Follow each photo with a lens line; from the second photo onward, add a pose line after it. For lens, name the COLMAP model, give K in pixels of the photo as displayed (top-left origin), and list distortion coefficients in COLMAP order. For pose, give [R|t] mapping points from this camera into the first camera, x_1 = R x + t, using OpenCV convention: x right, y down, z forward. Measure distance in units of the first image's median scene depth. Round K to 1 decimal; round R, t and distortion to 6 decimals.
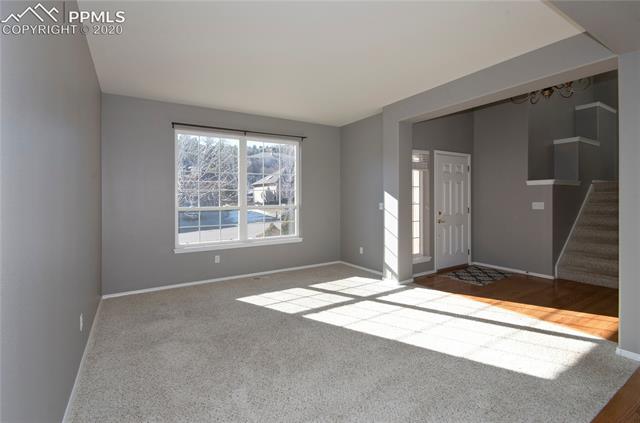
lens RADIAL K [[292.3, 0, 305.3], [0, 292.3, 206.9], [0, 0, 1]] dist [-0.002838, -0.000798]
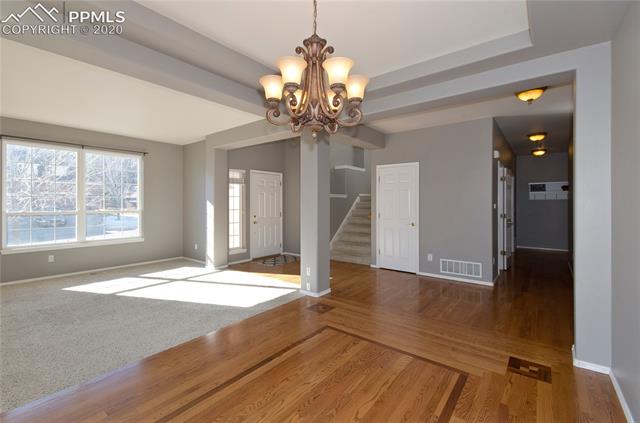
lens RADIAL K [[287.0, 0, 298.4], [0, 287.0, 209.2], [0, 0, 1]] dist [0.001810, 0.000122]
pose [[0.947115, 0.004402, 0.320865, 0.228322], [-0.001048, 0.999943, -0.010625, 0.001989], [-0.320894, 0.009727, 0.947065, -0.325301]]
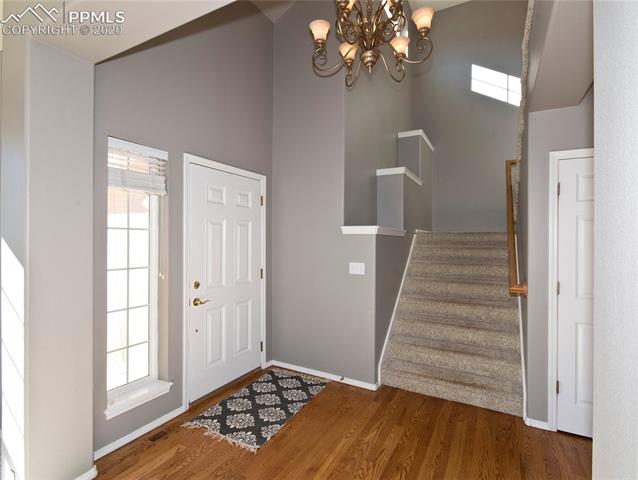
lens RADIAL K [[322.5, 0, 324.9], [0, 322.5, 248.3], [0, 0, 1]] dist [0.001990, 0.000464]
pose [[0.848600, 0.007787, 0.528978, 0.361965], [-0.005677, 0.999968, -0.005613, -0.038458], [-0.529005, 0.001760, 0.848617, 0.436340]]
